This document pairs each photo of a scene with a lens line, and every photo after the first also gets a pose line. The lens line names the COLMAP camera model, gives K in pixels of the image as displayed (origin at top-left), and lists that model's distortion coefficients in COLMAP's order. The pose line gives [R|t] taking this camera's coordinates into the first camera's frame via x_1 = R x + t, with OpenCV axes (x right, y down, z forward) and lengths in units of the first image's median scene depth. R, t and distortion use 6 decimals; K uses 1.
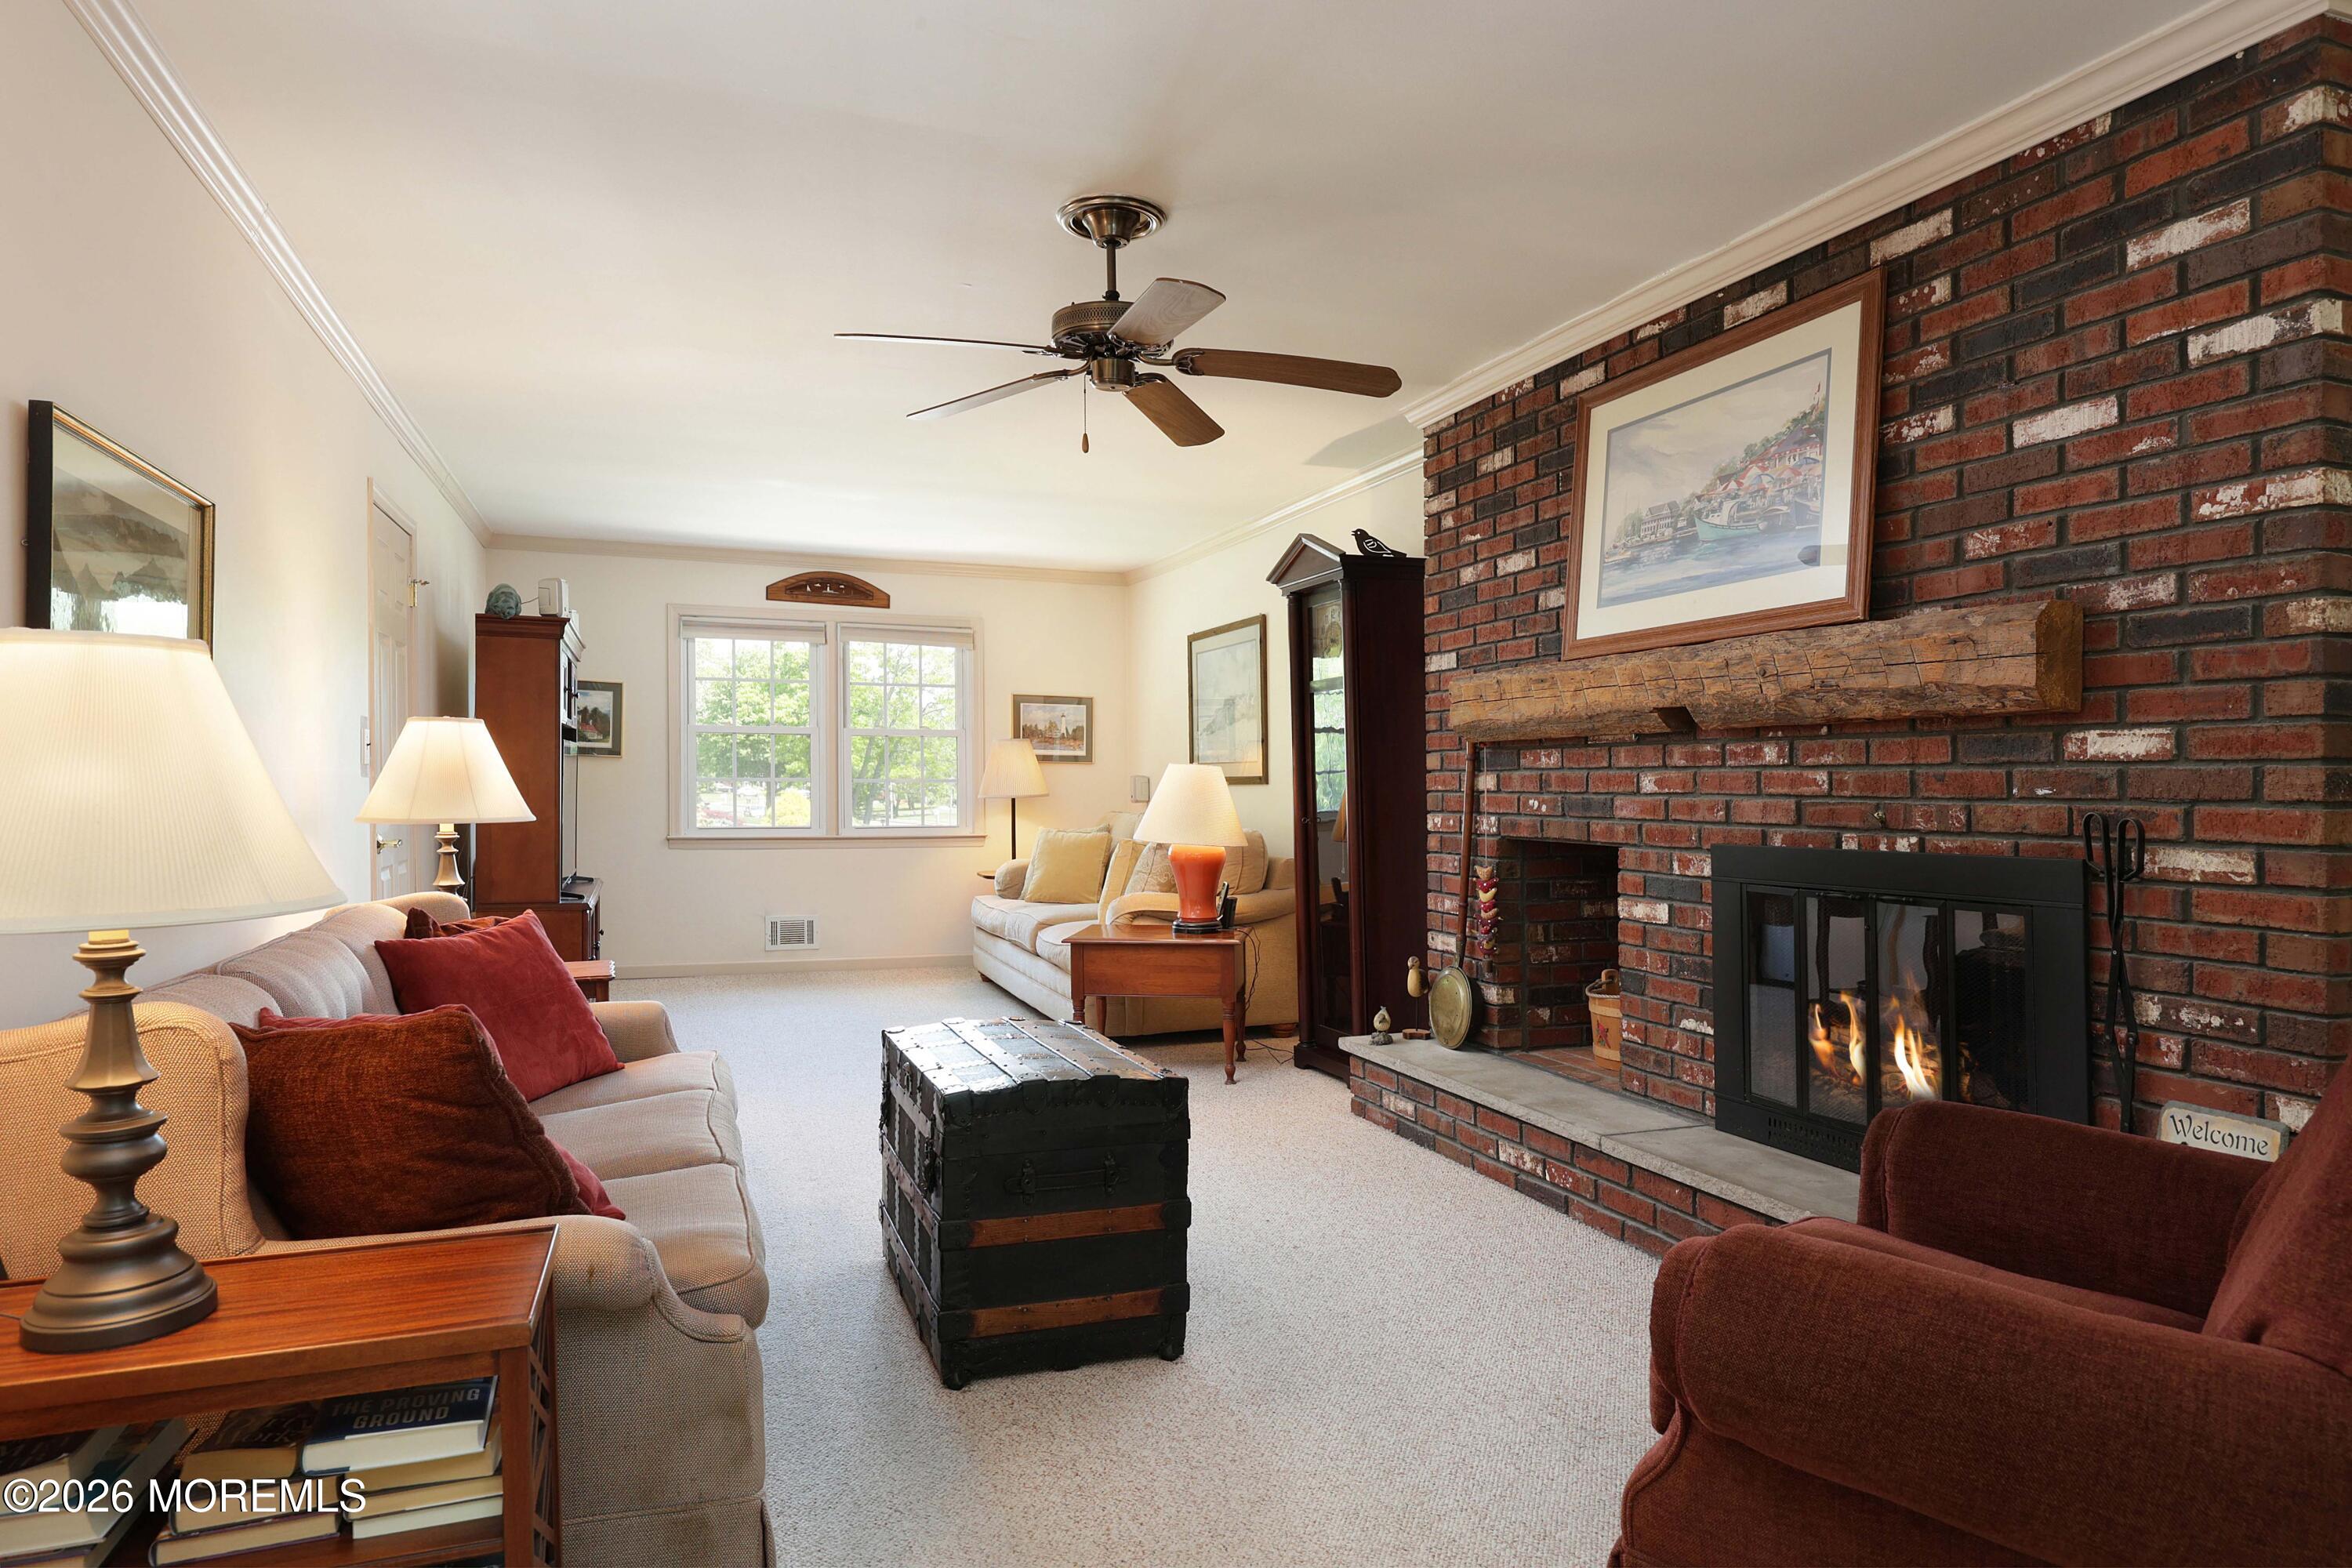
lens RADIAL K [[1419.6, 0, 1176.6], [0, 1419.6, 789.1], [0, 0, 1]] dist [0.001551, 0.000552]
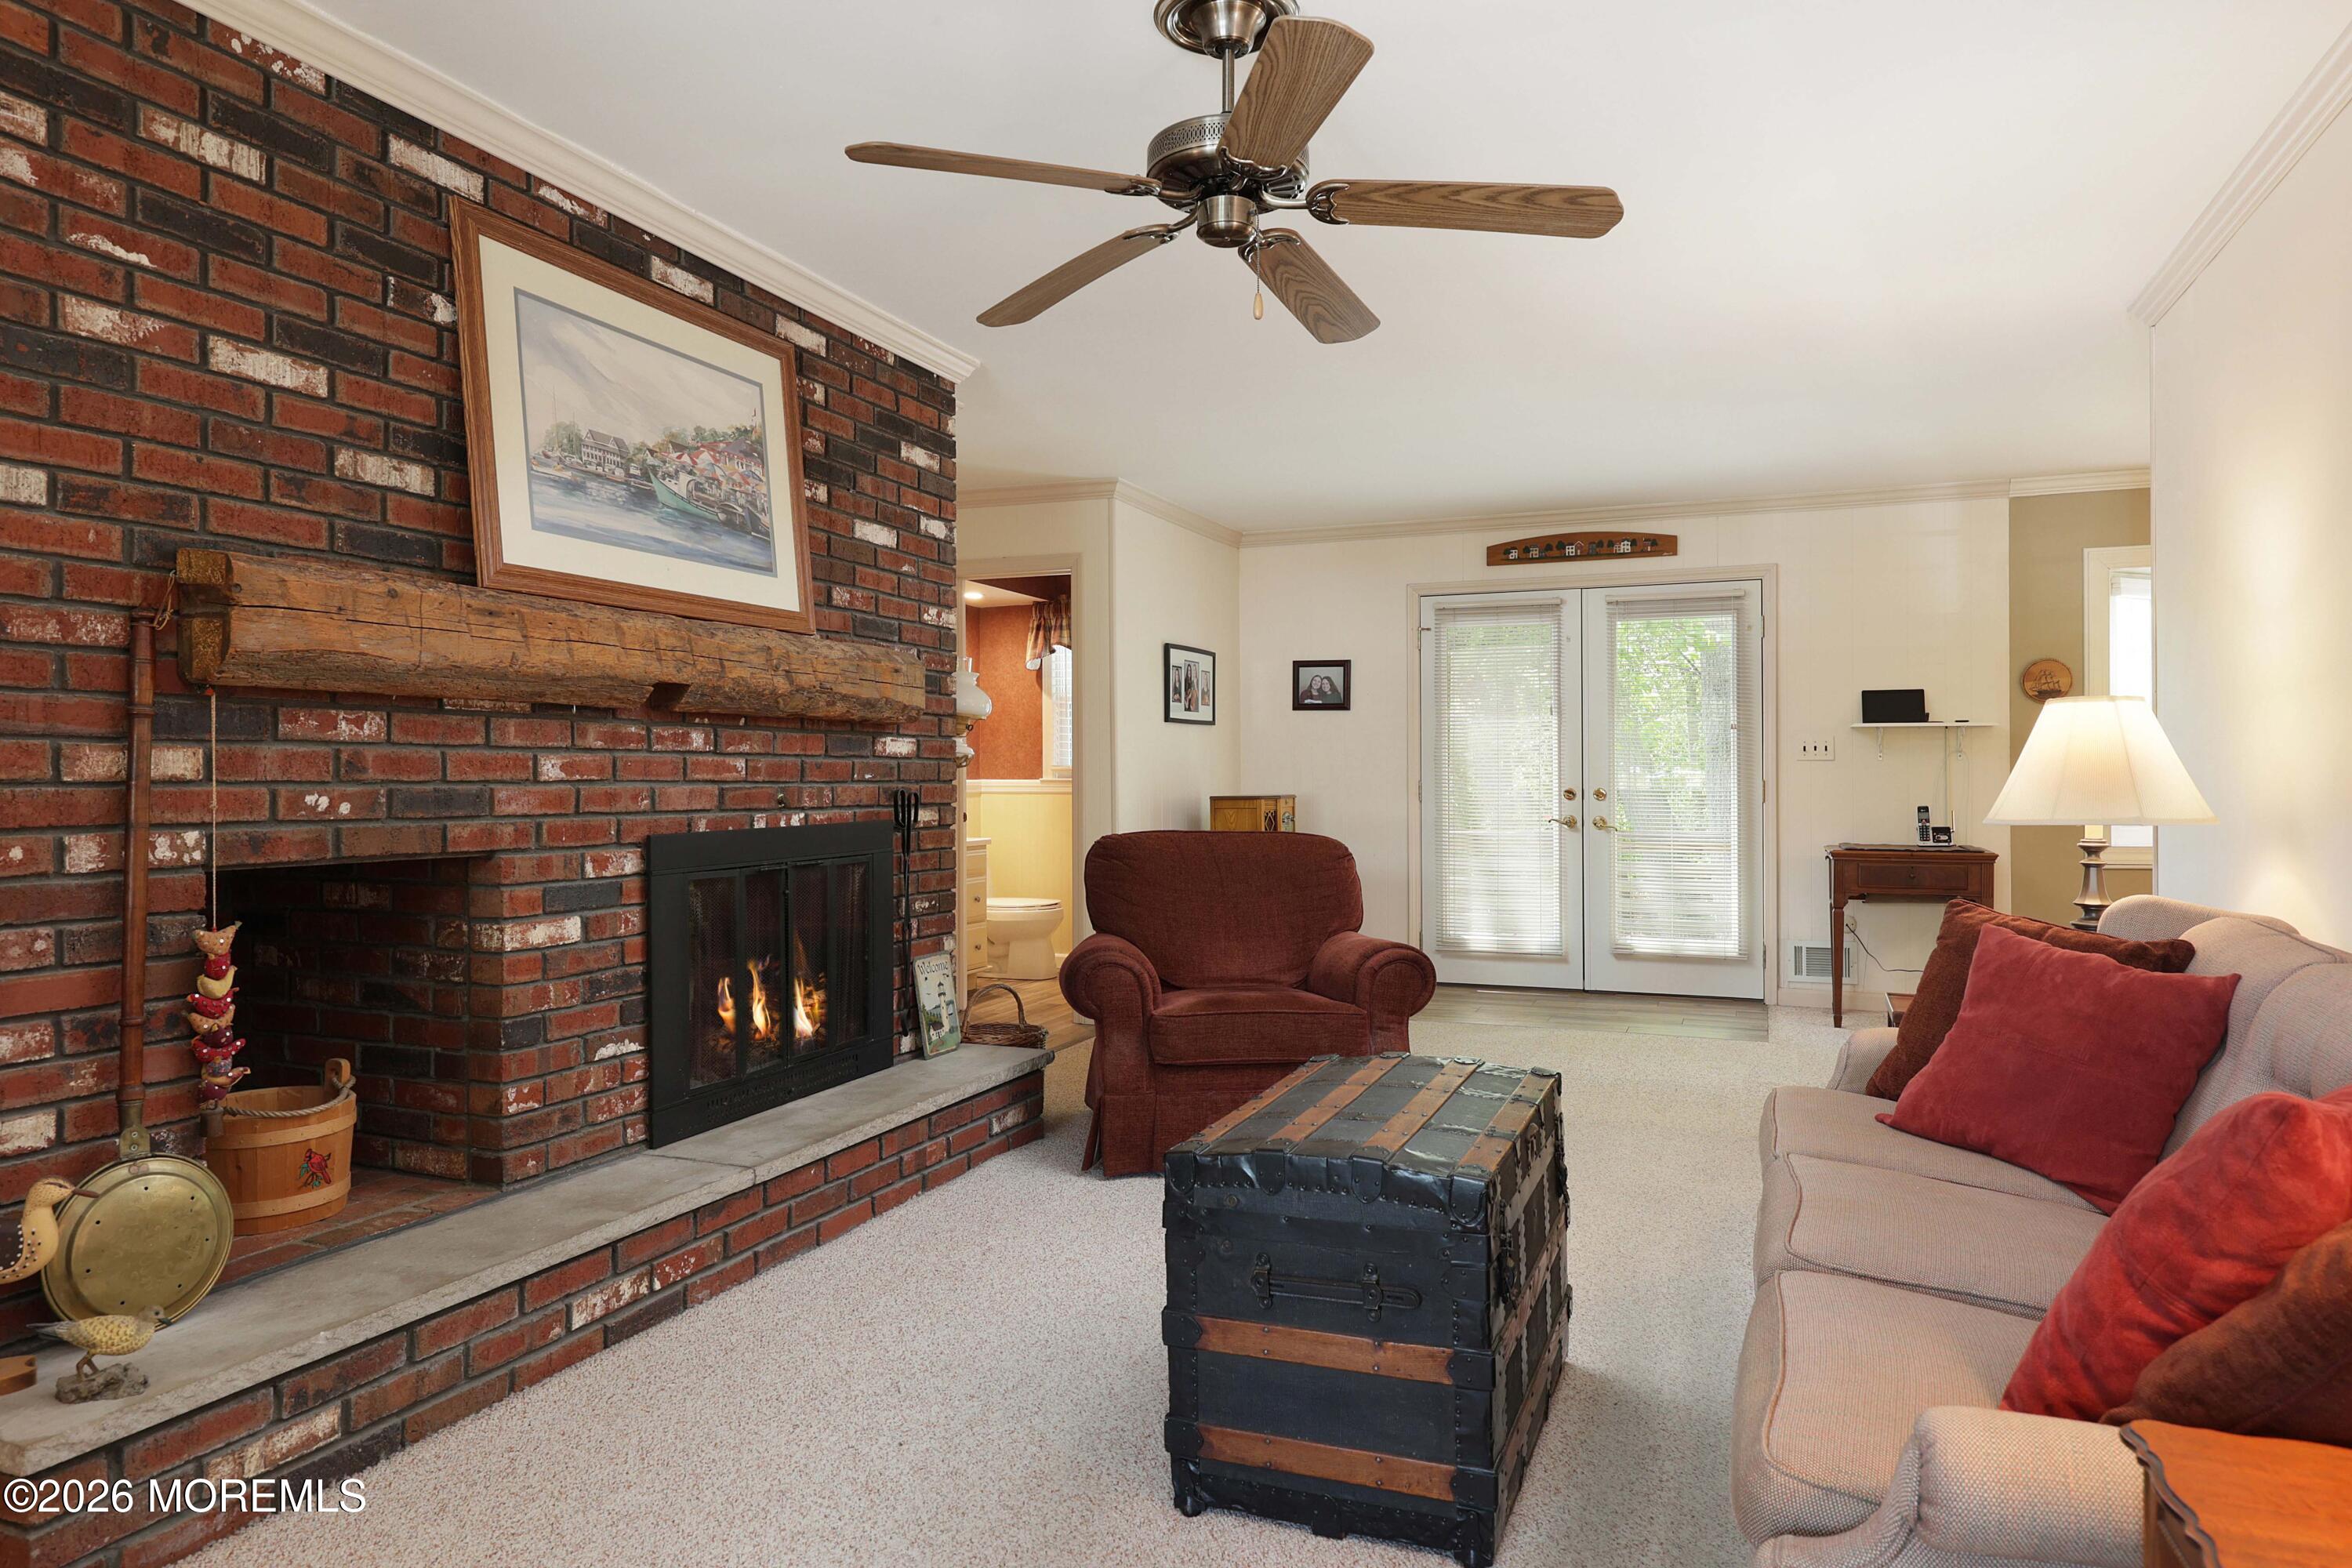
lens RADIAL K [[1419.6, 0, 1169.0], [0, 1419.6, 735.7], [0, 0, 1]] dist [0.001551, 0.000552]
pose [[-0.731406, 0.020199, 0.681643, -0.477231], [0.003076, 0.999649, -0.026322, -0.000398], [-0.681935, -0.017156, -0.731211, 1.414720]]
